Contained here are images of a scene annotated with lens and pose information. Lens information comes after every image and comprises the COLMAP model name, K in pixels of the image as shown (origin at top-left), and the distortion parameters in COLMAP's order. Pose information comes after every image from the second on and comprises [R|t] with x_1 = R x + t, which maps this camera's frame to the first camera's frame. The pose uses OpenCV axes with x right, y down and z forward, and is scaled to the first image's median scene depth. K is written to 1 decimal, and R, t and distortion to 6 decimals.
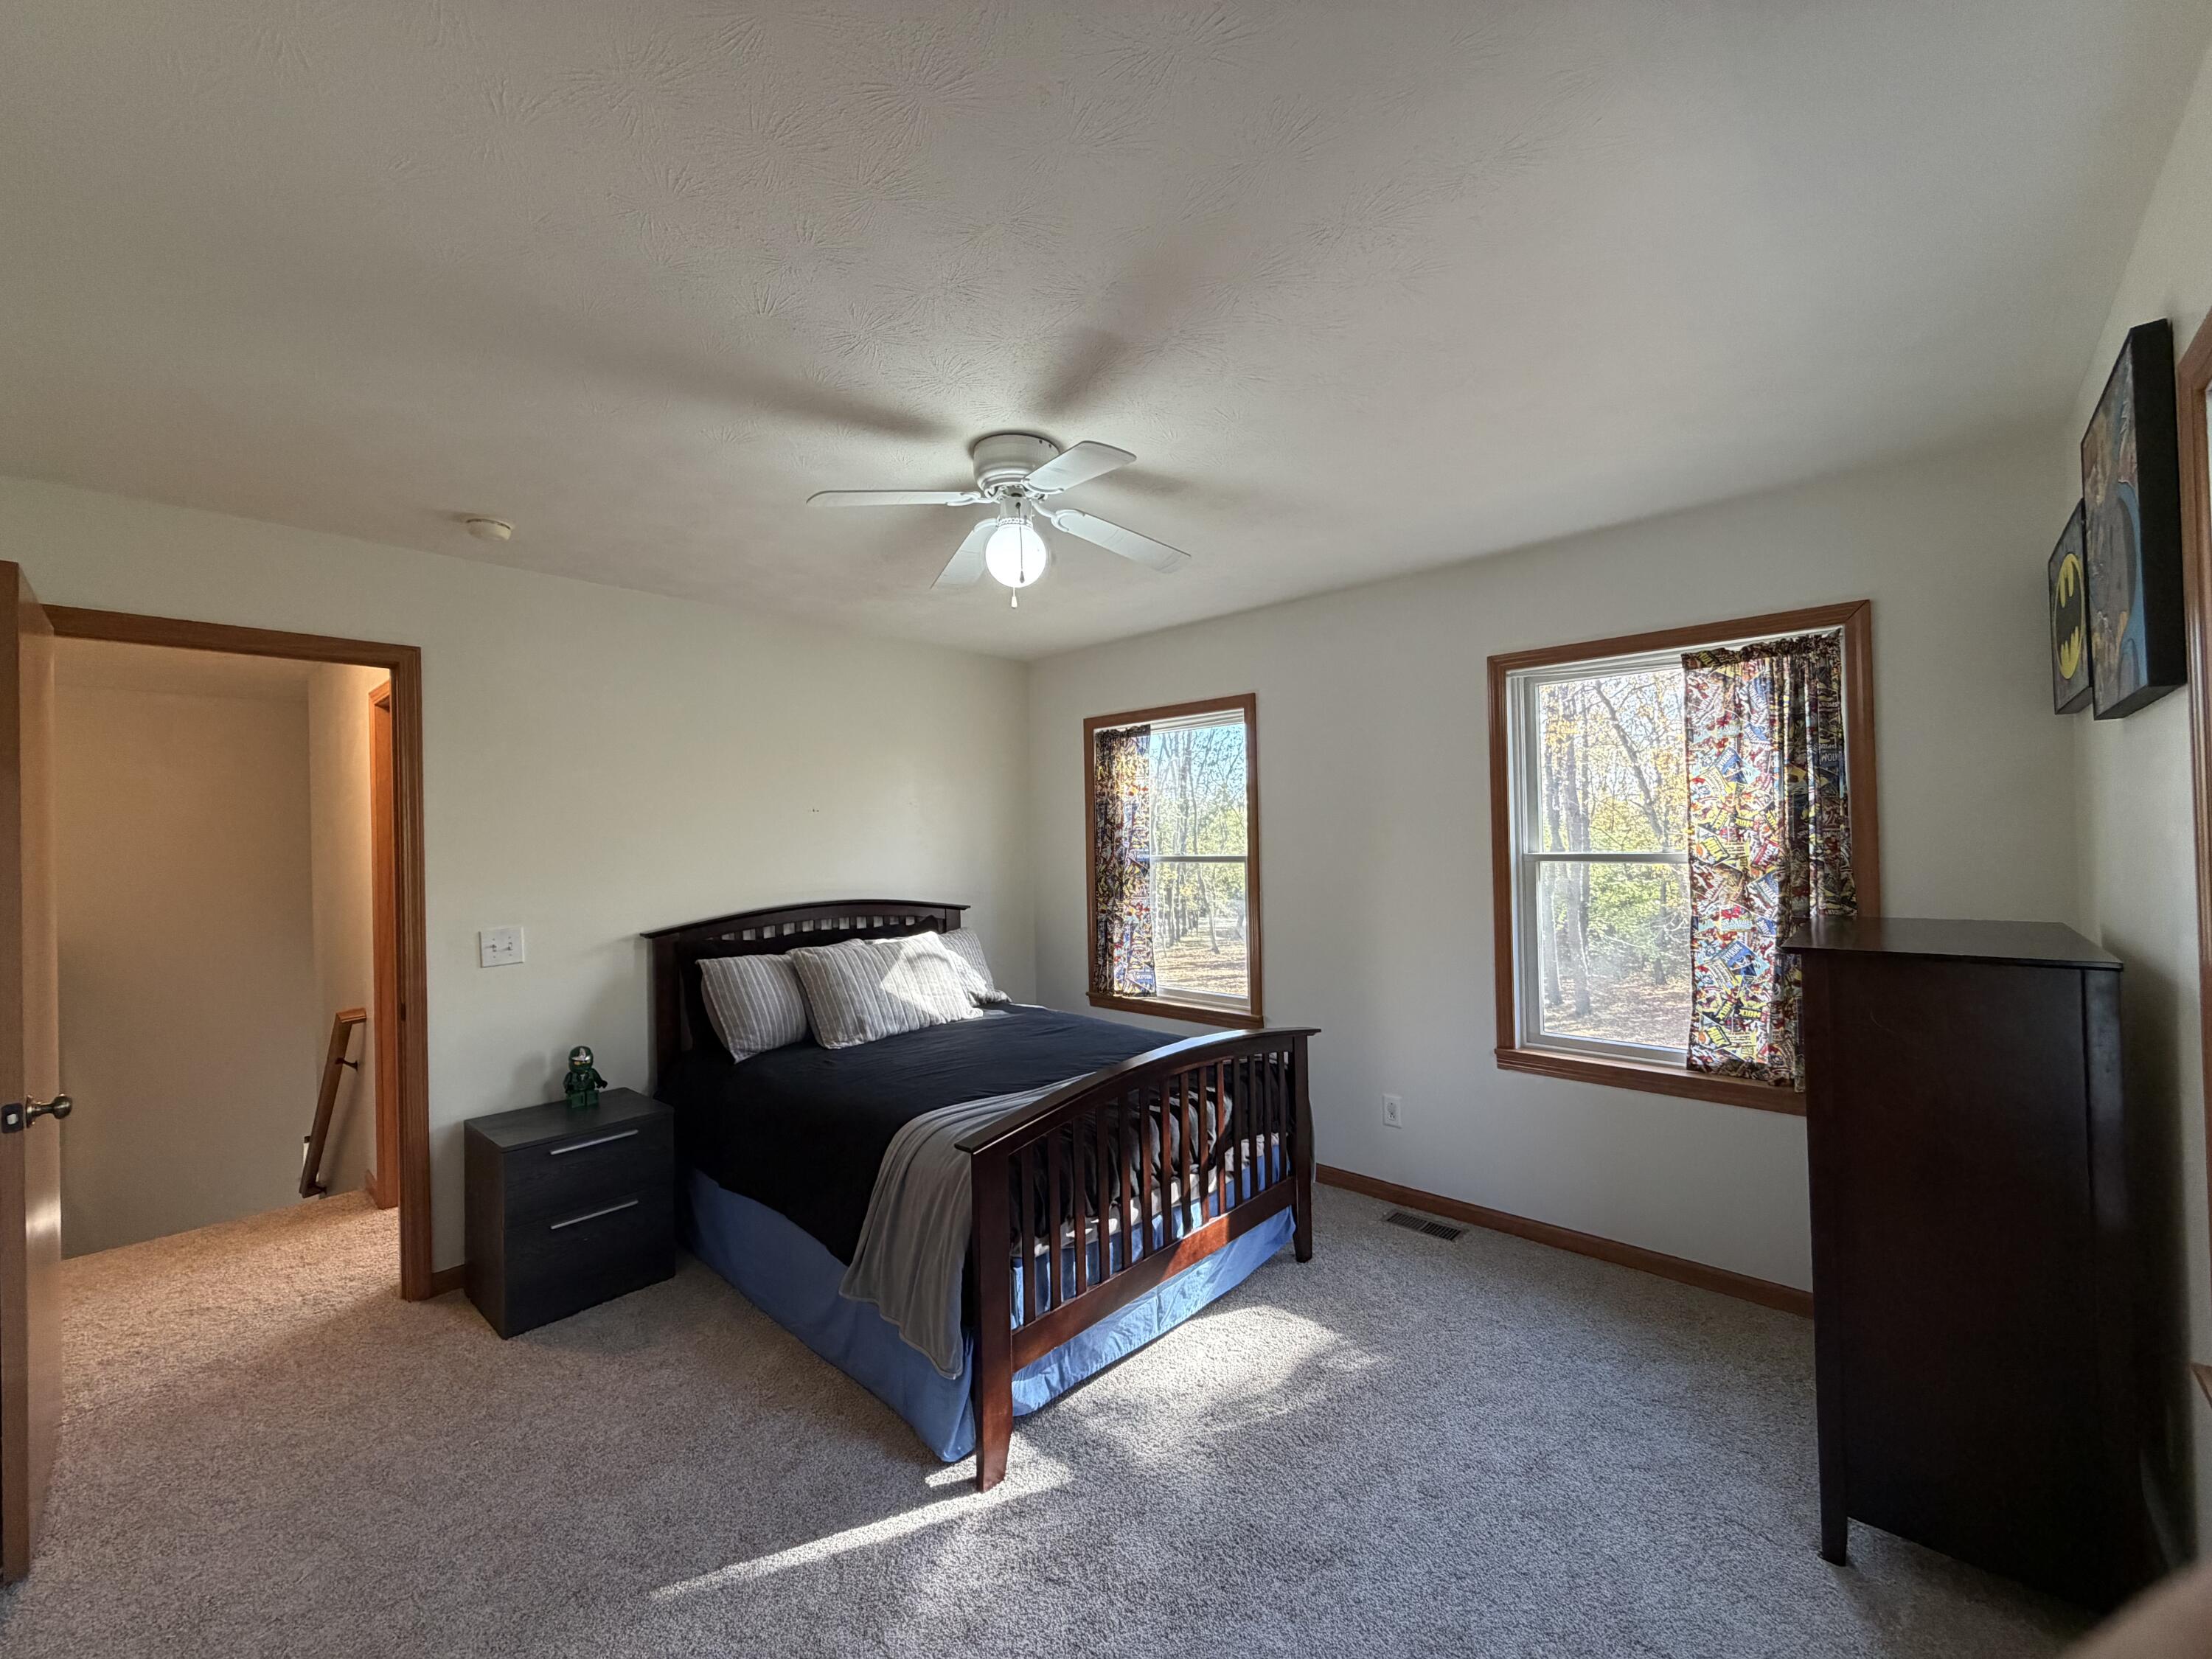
lens RADIAL K [[878.8, 0, 1103.3], [0, 878.8, 833.7], [0, 0, 1]] dist [-0.002840, 0.000116]
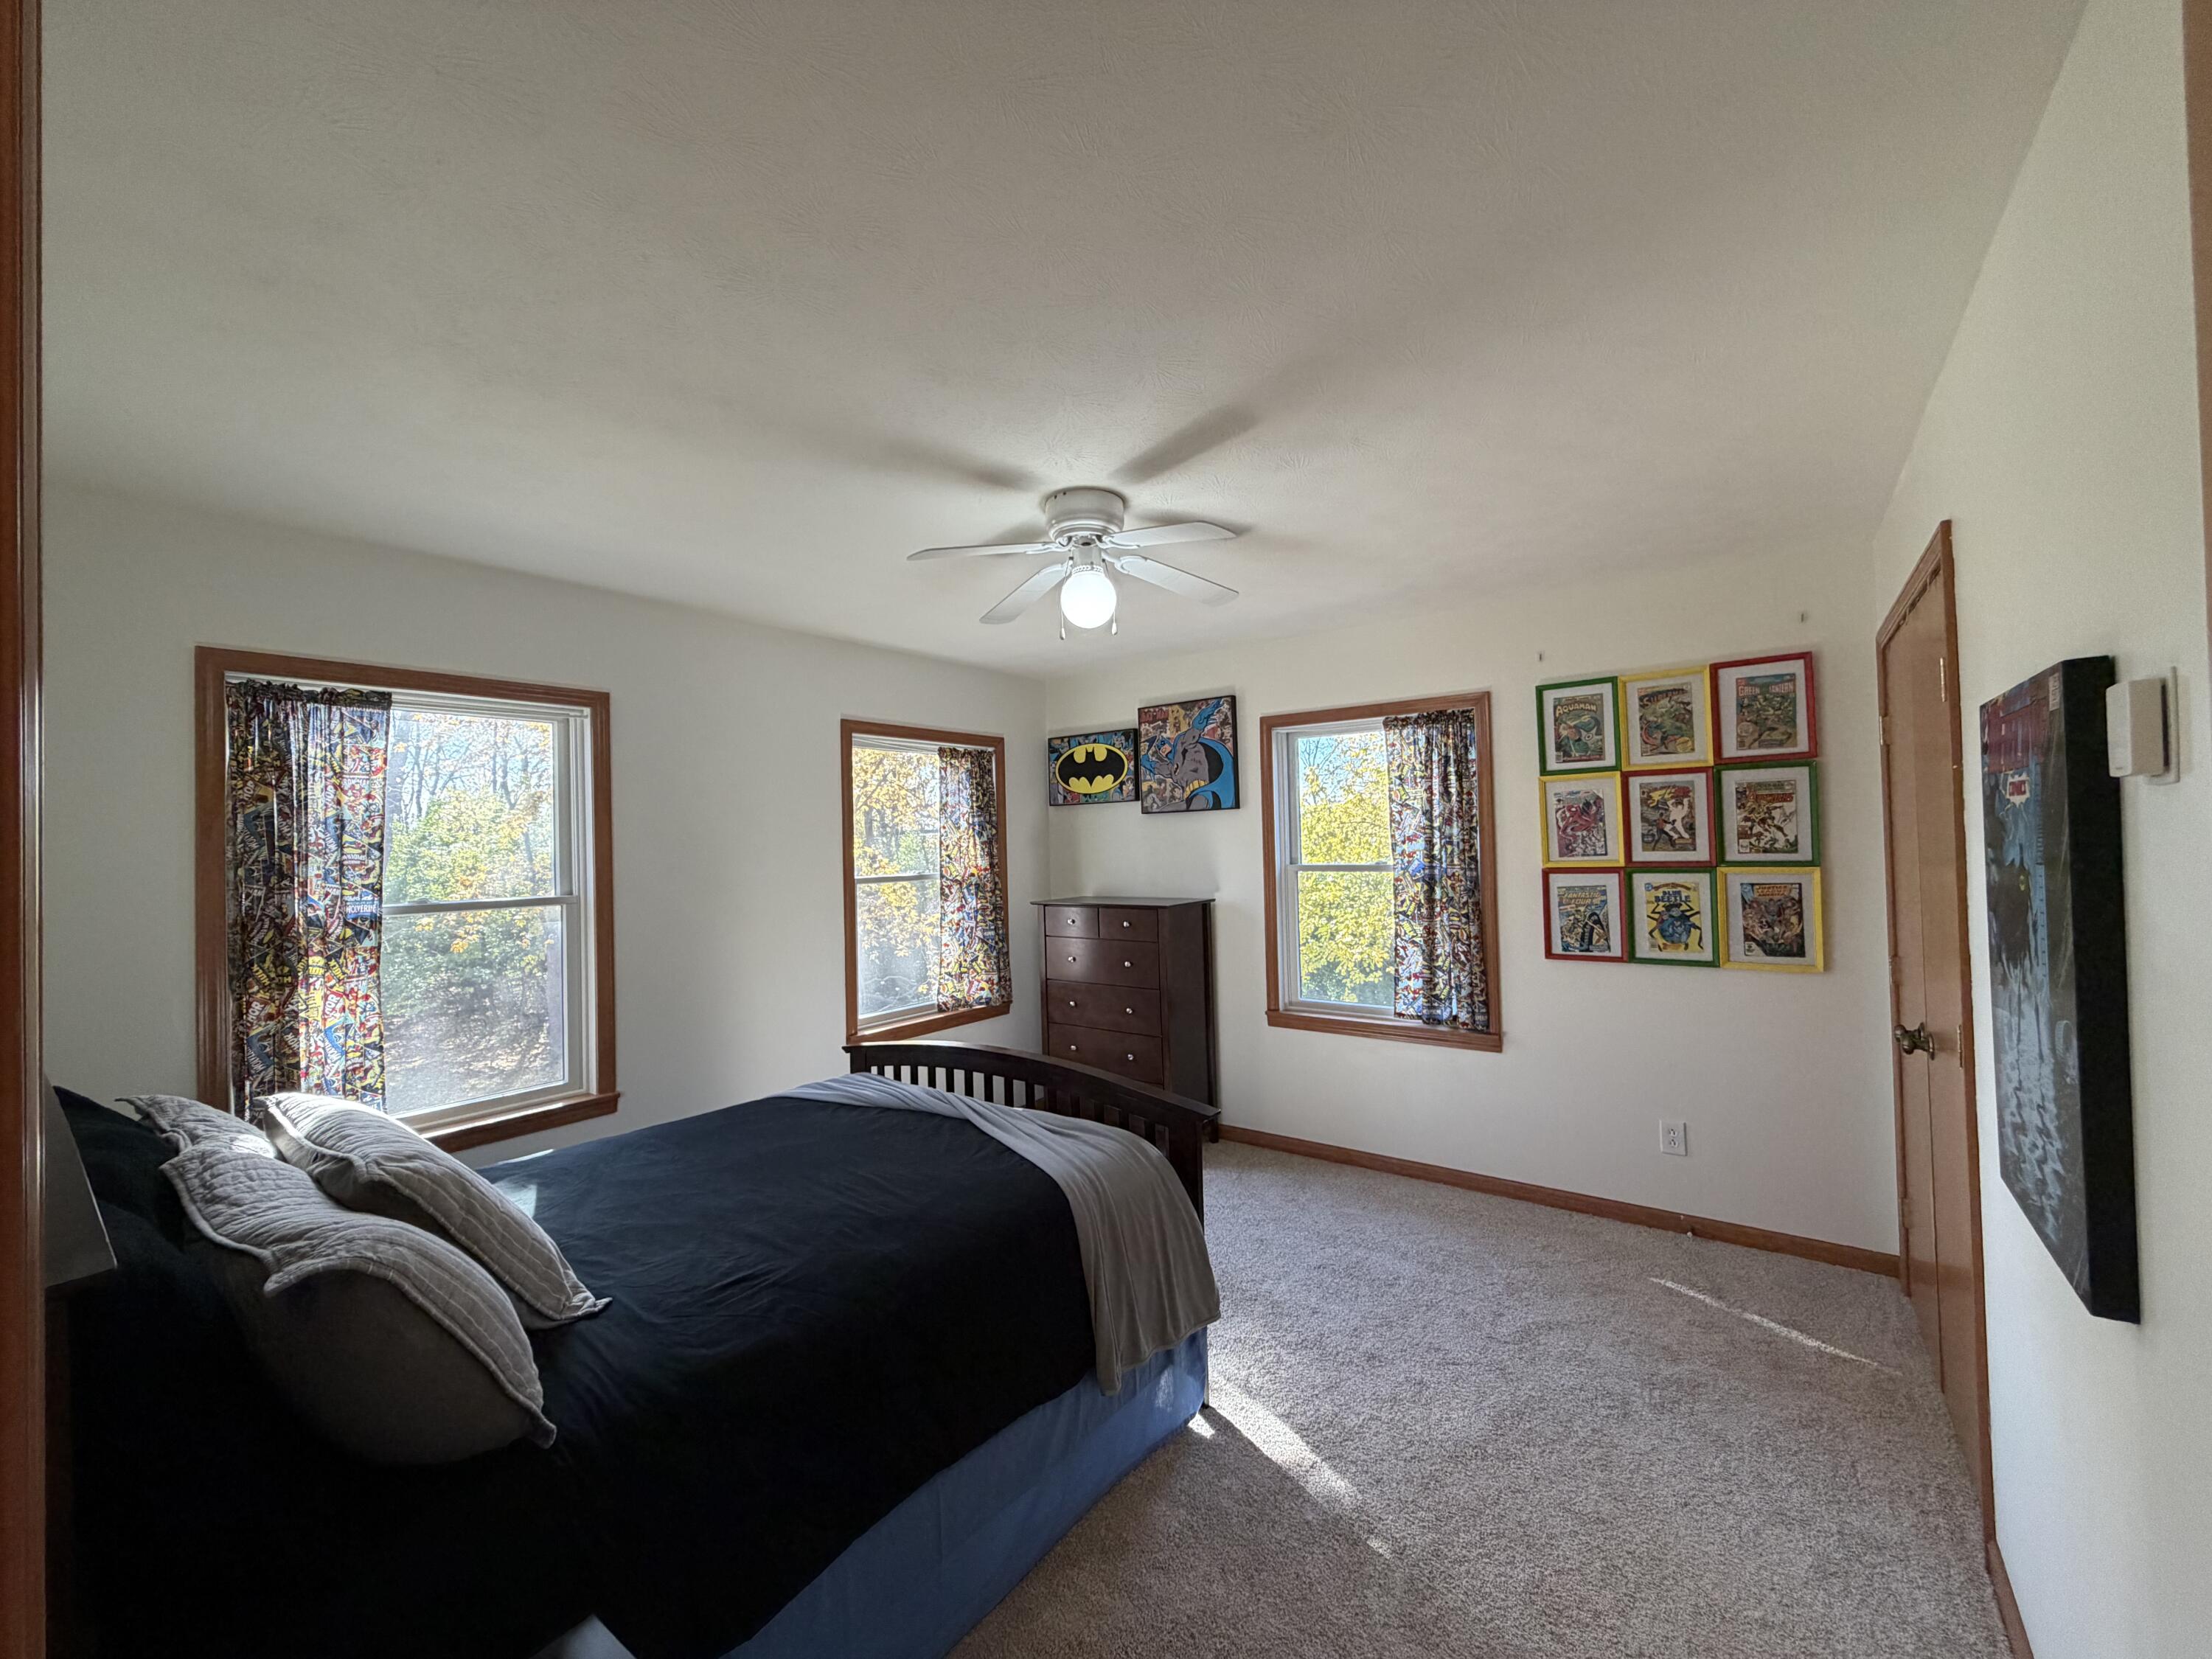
lens RADIAL K [[878.8, 0, 1104.9], [0, 878.8, 826.4], [0, 0, 1]] dist [-0.002840, 0.000116]
pose [[-0.100789, 0.044357, 0.993919, -0.823927], [0.024680, 0.998810, -0.042073, 0.010702], [-0.994602, 0.020290, -0.101763, 0.764879]]
